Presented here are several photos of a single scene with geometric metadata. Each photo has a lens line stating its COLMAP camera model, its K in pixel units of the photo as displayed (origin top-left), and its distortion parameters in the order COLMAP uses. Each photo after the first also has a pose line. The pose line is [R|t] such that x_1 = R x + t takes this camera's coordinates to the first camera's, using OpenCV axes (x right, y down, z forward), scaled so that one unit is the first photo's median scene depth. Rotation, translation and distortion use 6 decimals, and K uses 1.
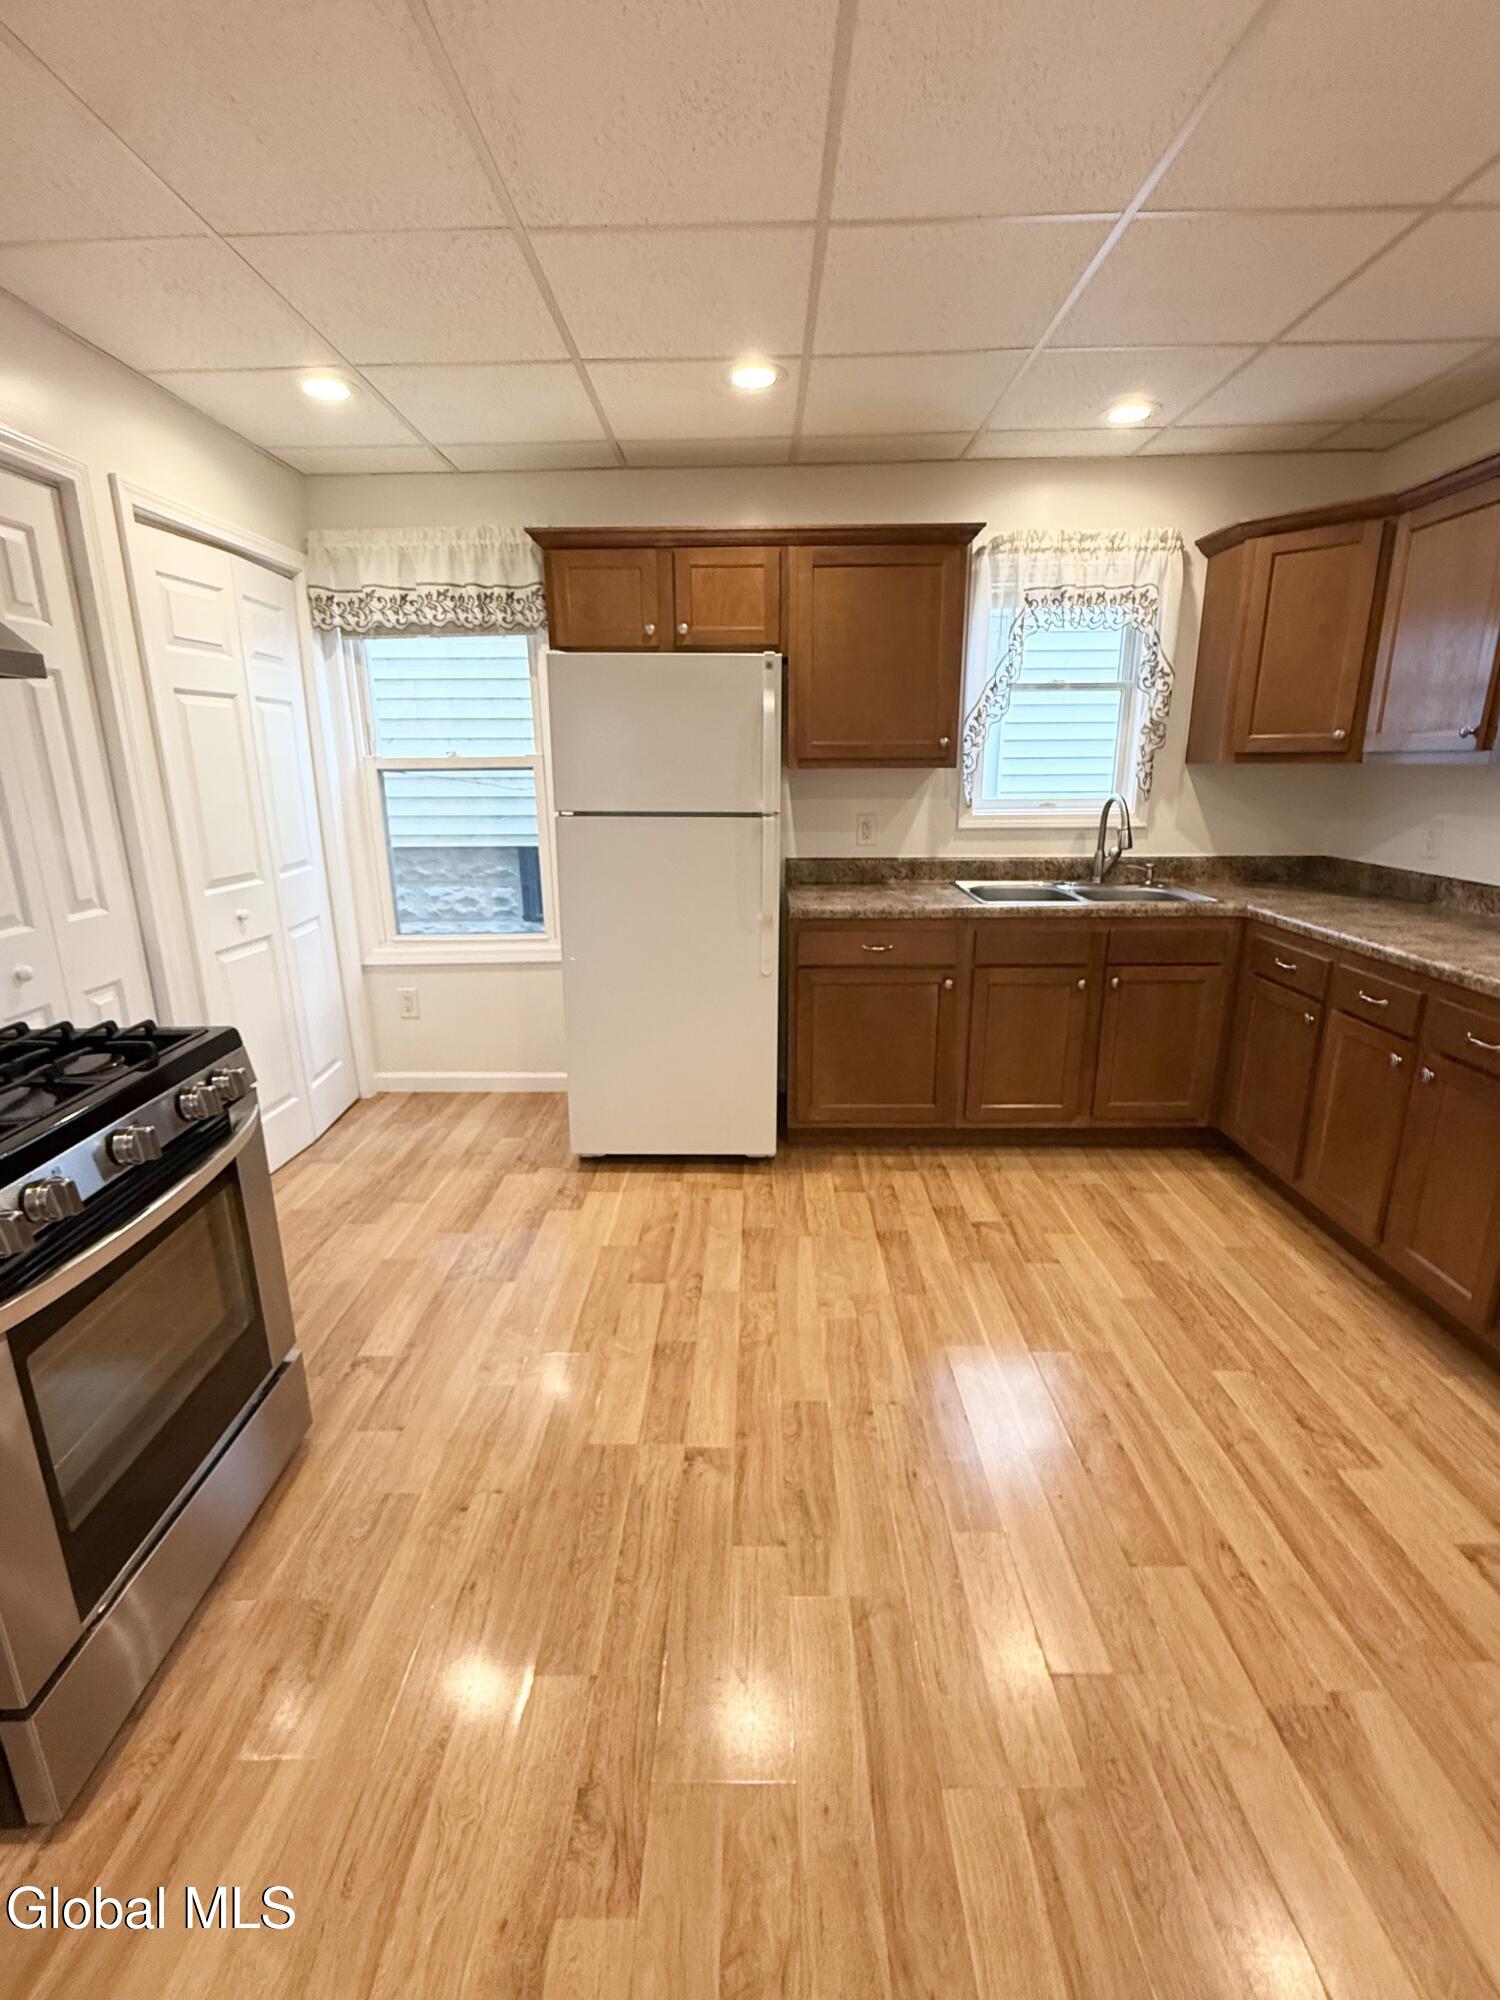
lens RADIAL K [[860.5, 0, 795.1], [0, 860.5, 974.5], [0, 0, 1]] dist [-0.000547, -0.000711]
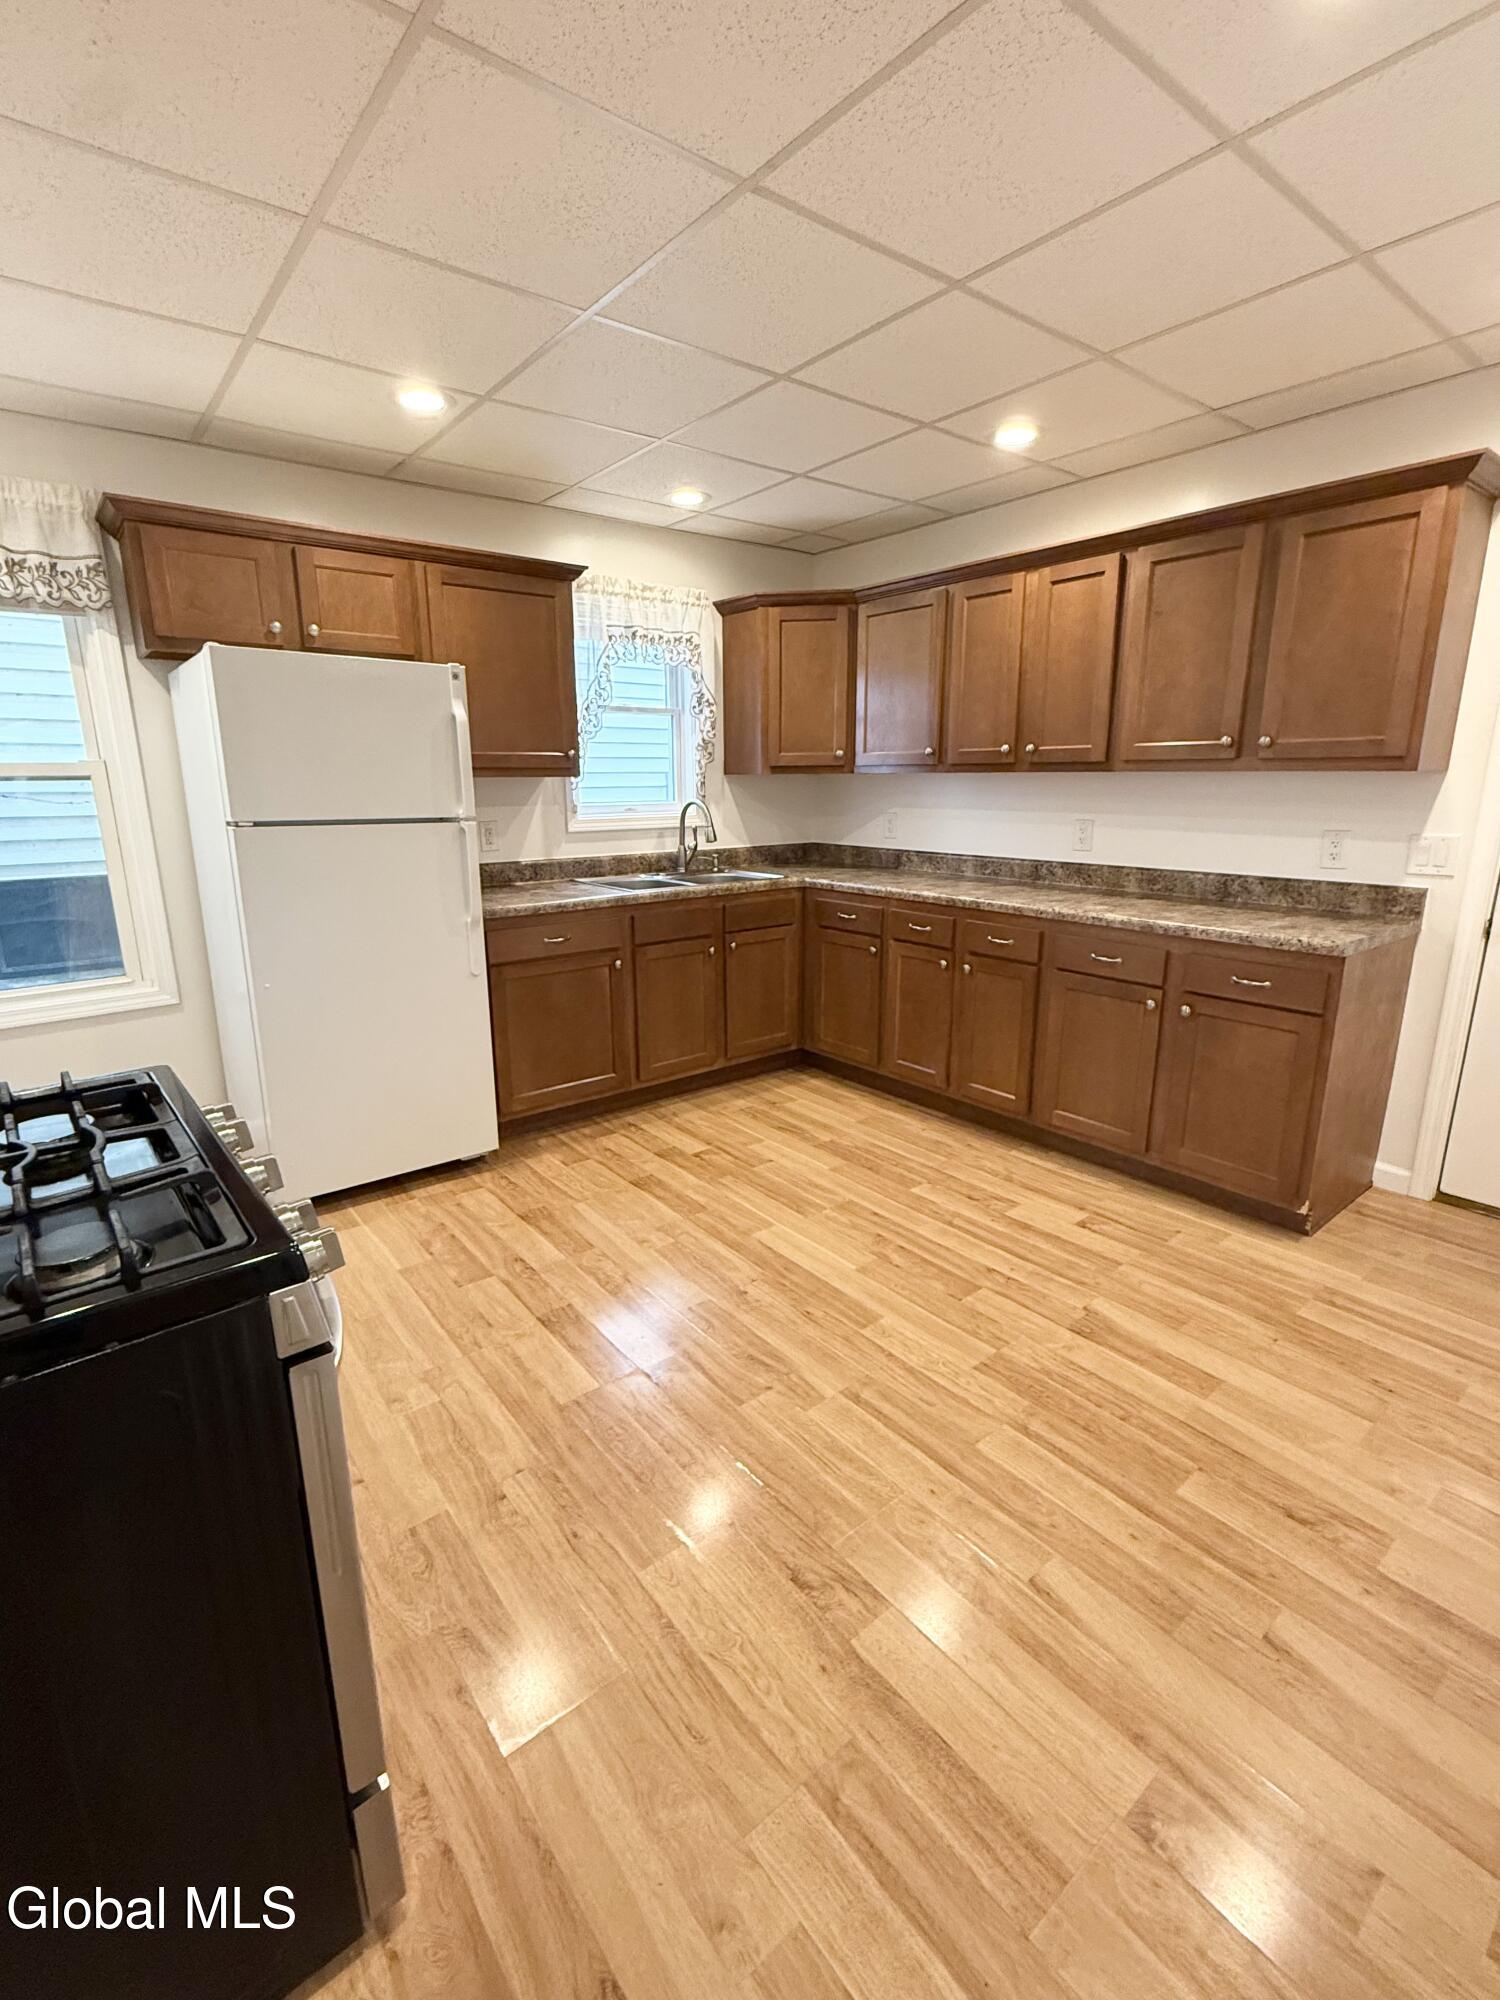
lens RADIAL K [[860.5, 0, 717.7], [0, 860.5, 969.3], [0, 0, 1]] dist [-0.000547, -0.000711]
pose [[0.799503, -0.128179, 0.586826, -0.415176], [0.146210, 0.989110, 0.016849, 0.019329], [-0.582595, 0.072329, 0.809538, -0.001411]]
